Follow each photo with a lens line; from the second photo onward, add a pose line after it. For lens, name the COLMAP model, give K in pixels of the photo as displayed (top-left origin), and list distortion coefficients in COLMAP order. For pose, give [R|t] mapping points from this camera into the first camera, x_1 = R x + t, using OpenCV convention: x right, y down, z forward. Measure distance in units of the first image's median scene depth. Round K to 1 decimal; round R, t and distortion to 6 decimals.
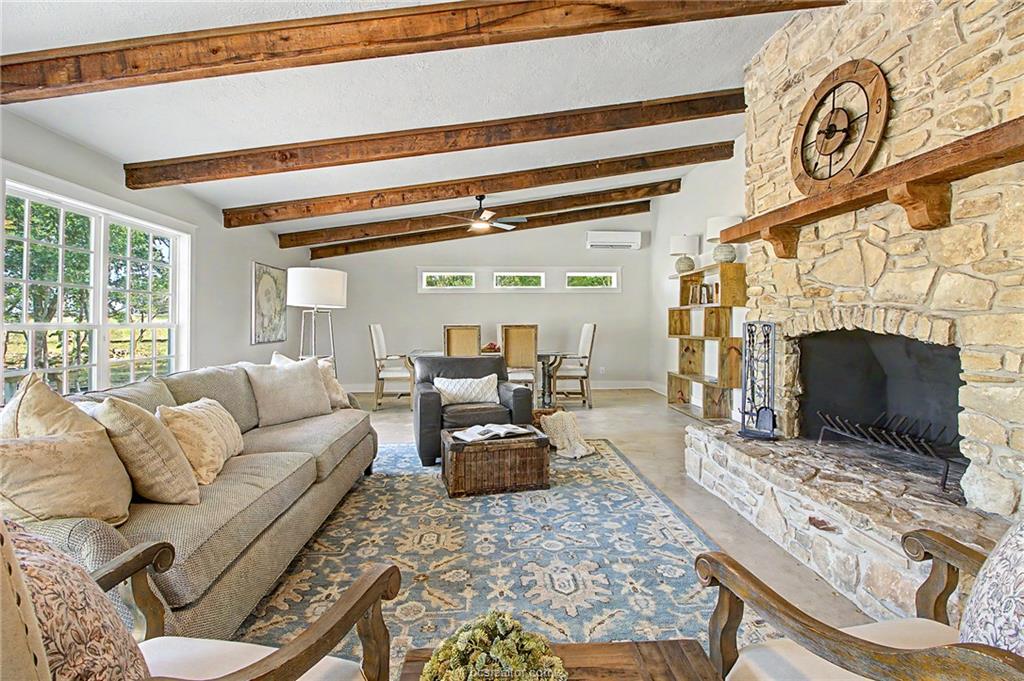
lens RADIAL K [[491.4, 0, 510.4], [0, 491.4, 316.4], [0, 0, 1]] dist [-0.001955, -0.000489]
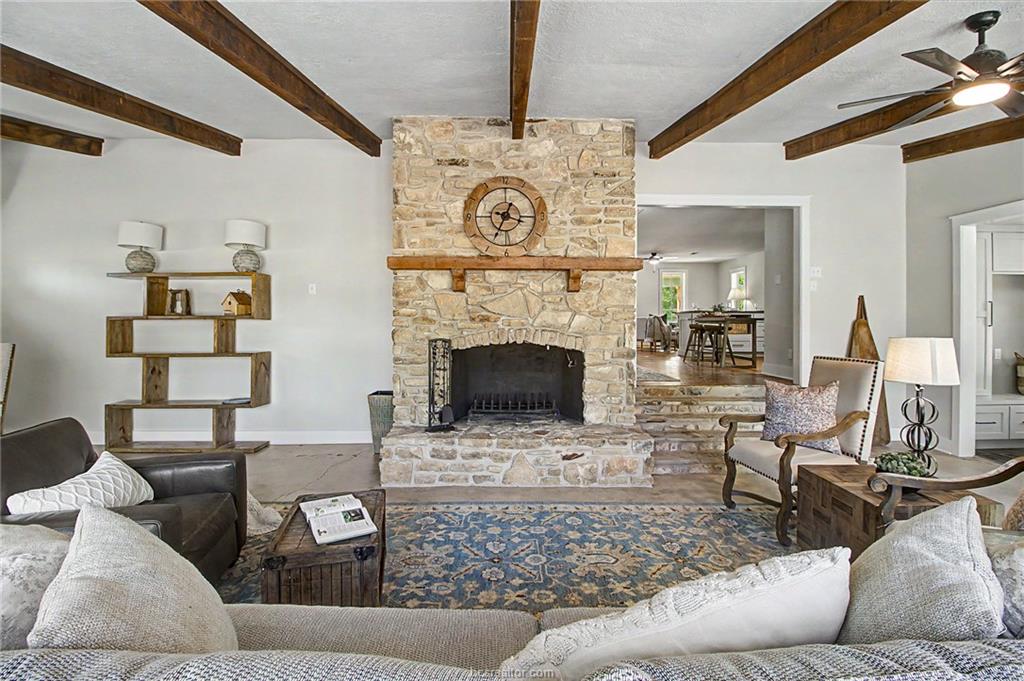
lens RADIAL K [[473.1, 0, 508.1], [0, 473.1, 323.7], [0, 0, 1]] dist [0.001272, -0.000165]
pose [[0.046653, -0.003259, 0.998906, -0.560840], [-0.012997, 0.999908, 0.003869, -0.028107], [-0.998827, -0.013164, 0.046606, 0.611212]]
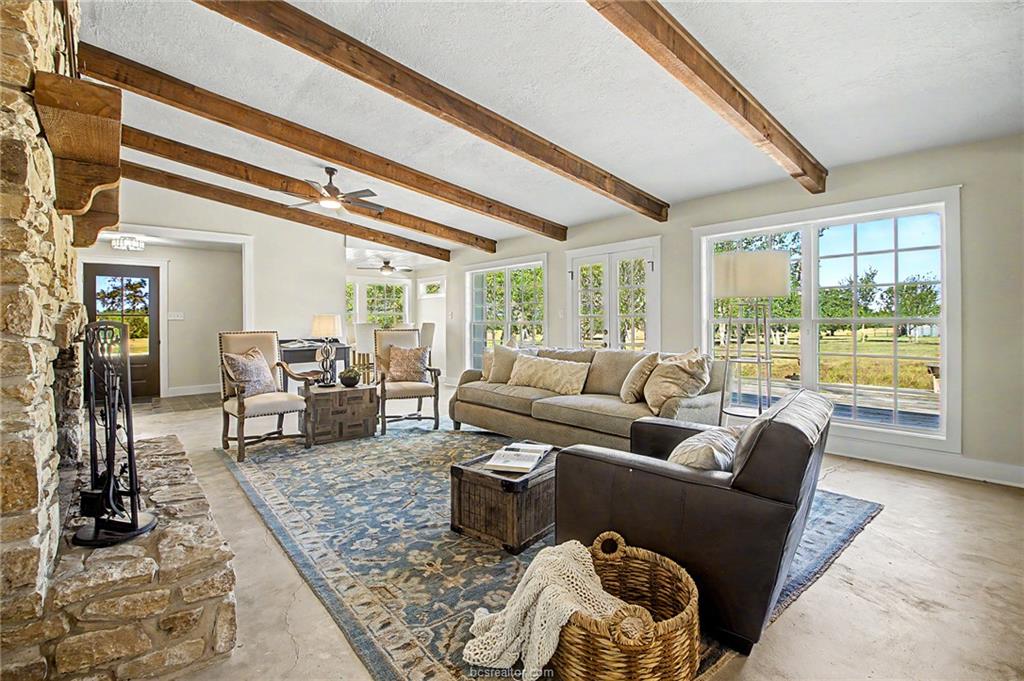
lens RADIAL K [[473.1, 0, 508.1], [0, 473.1, 323.7], [0, 0, 1]] dist [0.001272, -0.000165]
pose [[-0.807060, 0.009492, -0.590394, 0.364480], [0.015539, 0.999866, -0.005167, 0.017554], [0.590266, -0.013344, -0.807099, 1.344754]]
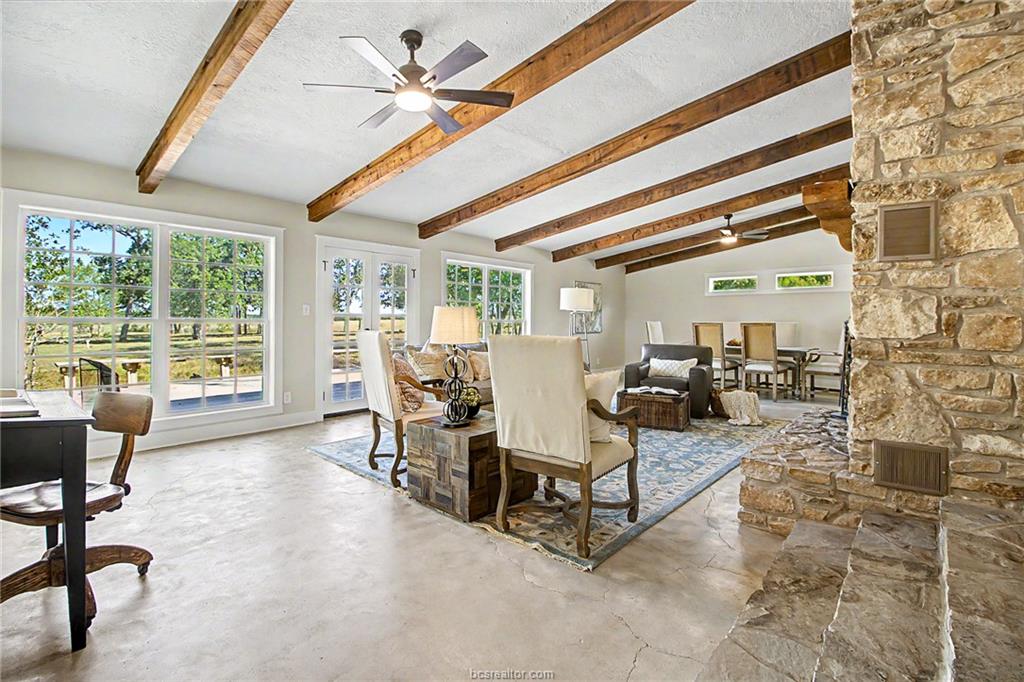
lens RADIAL K [[473.1, 0, 508.1], [0, 473.1, 324.2], [0, 0, 1]] dist [0.001272, -0.000165]
pose [[0.703963, 0.011019, -0.710151, 0.579232], [0.003152, 0.999821, 0.018638, -0.003404], [0.710229, -0.015359, 0.703803, -0.302770]]
